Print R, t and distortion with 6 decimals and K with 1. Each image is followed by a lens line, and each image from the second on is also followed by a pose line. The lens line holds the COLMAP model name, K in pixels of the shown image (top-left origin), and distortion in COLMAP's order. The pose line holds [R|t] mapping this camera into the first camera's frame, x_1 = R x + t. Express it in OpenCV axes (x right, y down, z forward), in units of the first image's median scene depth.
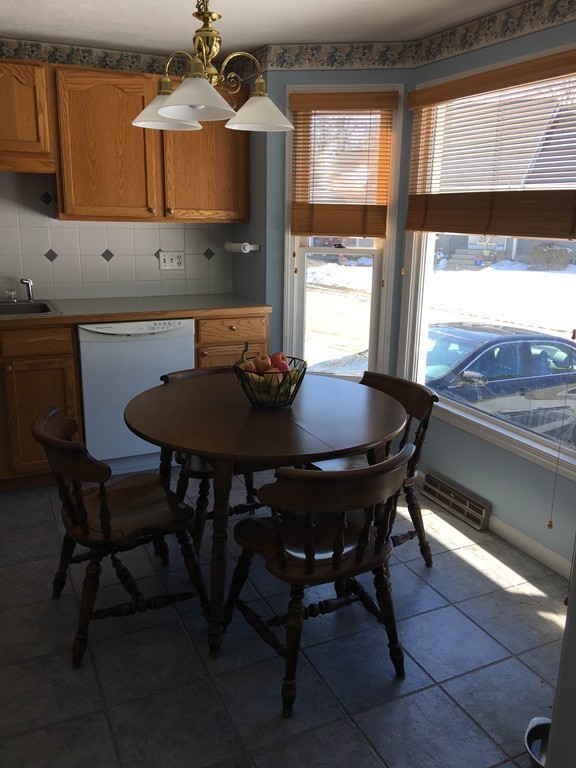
lens RADIAL K [[664.2, 0, 282.9], [0, 664.2, 383.4], [0, 0, 1]] dist [0.037939, -0.031781]
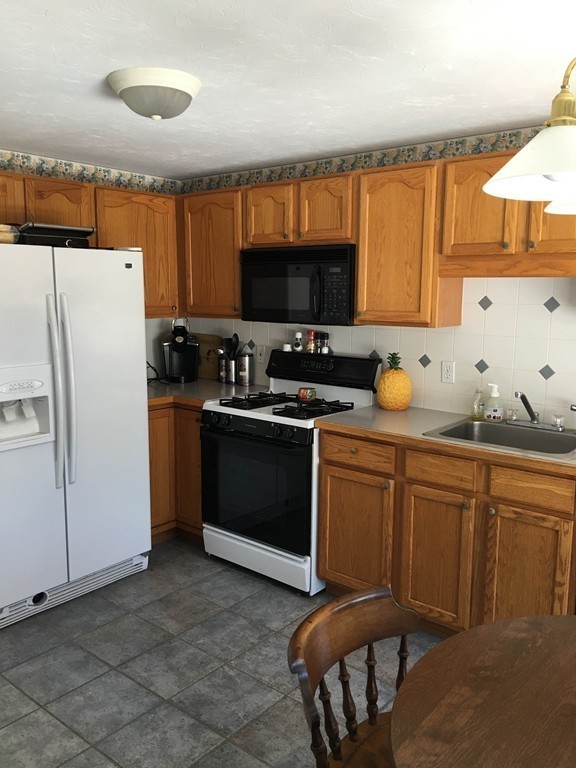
lens RADIAL K [[664.2, 0, 285.6], [0, 664.2, 377.8], [0, 0, 1]] dist [0.037939, -0.031781]
pose [[0.409718, 0.114269, -0.905027, 0.205408], [-0.214862, 0.976298, 0.025997, -0.143379], [0.886547, 0.183804, 0.424559, 0.371370]]
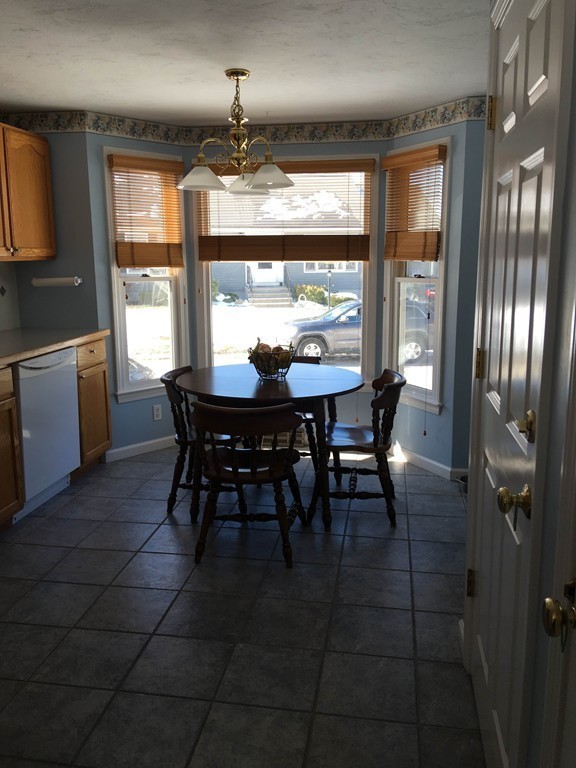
lens RADIAL K [[664.2, 0, 286.3], [0, 664.2, 384.4], [0, 0, 1]] dist [0.037939, -0.031781]
pose [[0.557483, -0.181404, 0.810127, -0.877276], [0.221501, 0.972962, 0.065442, -0.031259], [-0.800094, 0.142962, 0.582590, 0.089495]]
